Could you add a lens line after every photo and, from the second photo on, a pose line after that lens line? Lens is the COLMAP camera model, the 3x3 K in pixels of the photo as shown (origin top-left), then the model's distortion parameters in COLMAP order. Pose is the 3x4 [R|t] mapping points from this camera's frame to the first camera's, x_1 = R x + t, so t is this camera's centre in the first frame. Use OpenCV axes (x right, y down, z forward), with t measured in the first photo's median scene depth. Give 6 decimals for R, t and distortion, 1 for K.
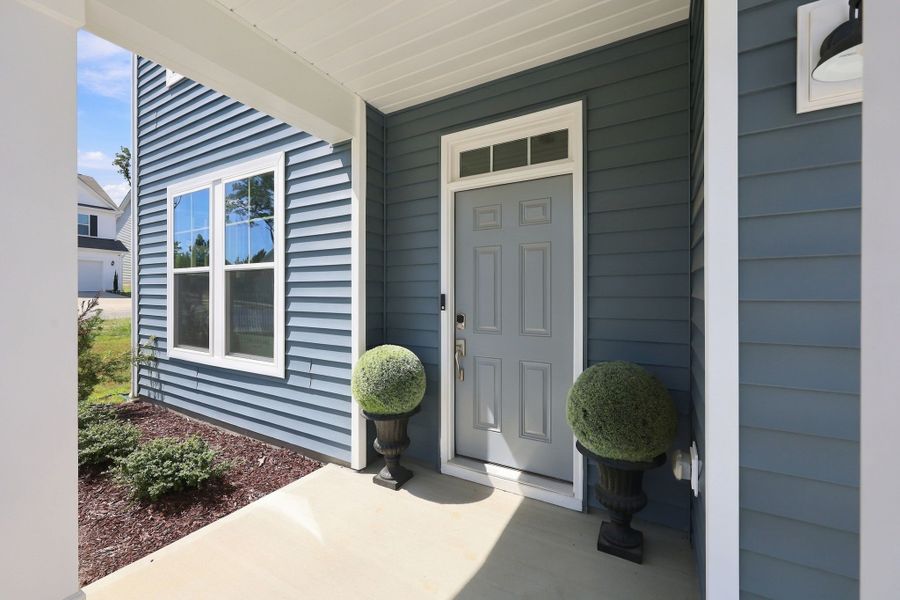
lens RADIAL K [[365.3, 0, 450.1], [0, 365.3, 295.7], [0, 0, 1]] dist [0.007884, 0.000202]
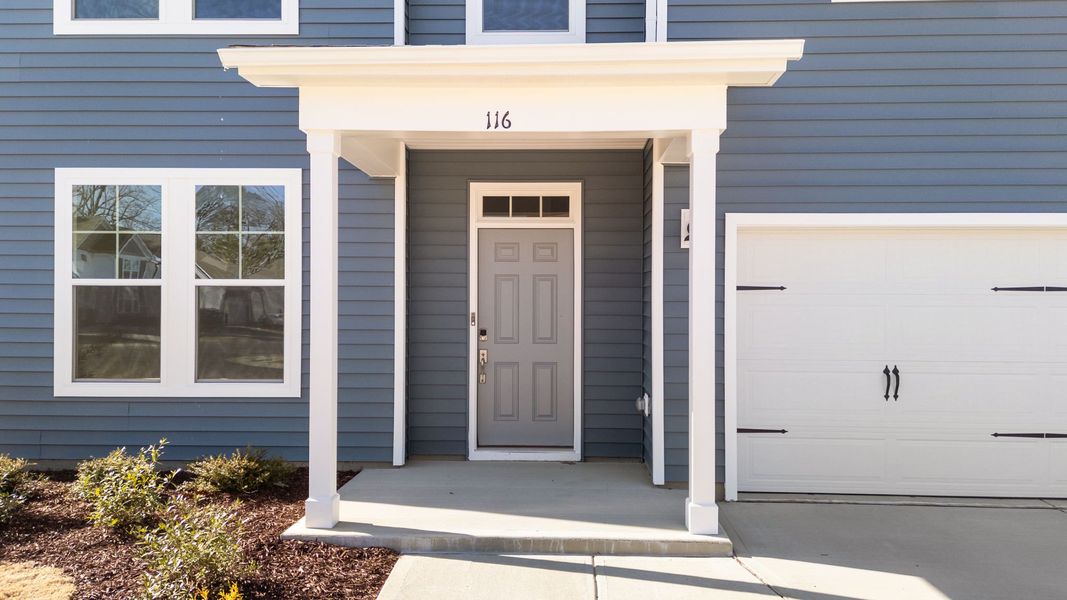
lens RADIAL K [[777.4, 0, 533.5], [0, 777.4, 300.0], [0, 0, 1]] dist [0.003339, 0.000717]
pose [[0.882076, 0.002214, 0.471103, -1.053225], [0.000929, 0.999979, -0.006440, -0.027982], [-0.471107, 0.006118, 0.882055, -1.374085]]
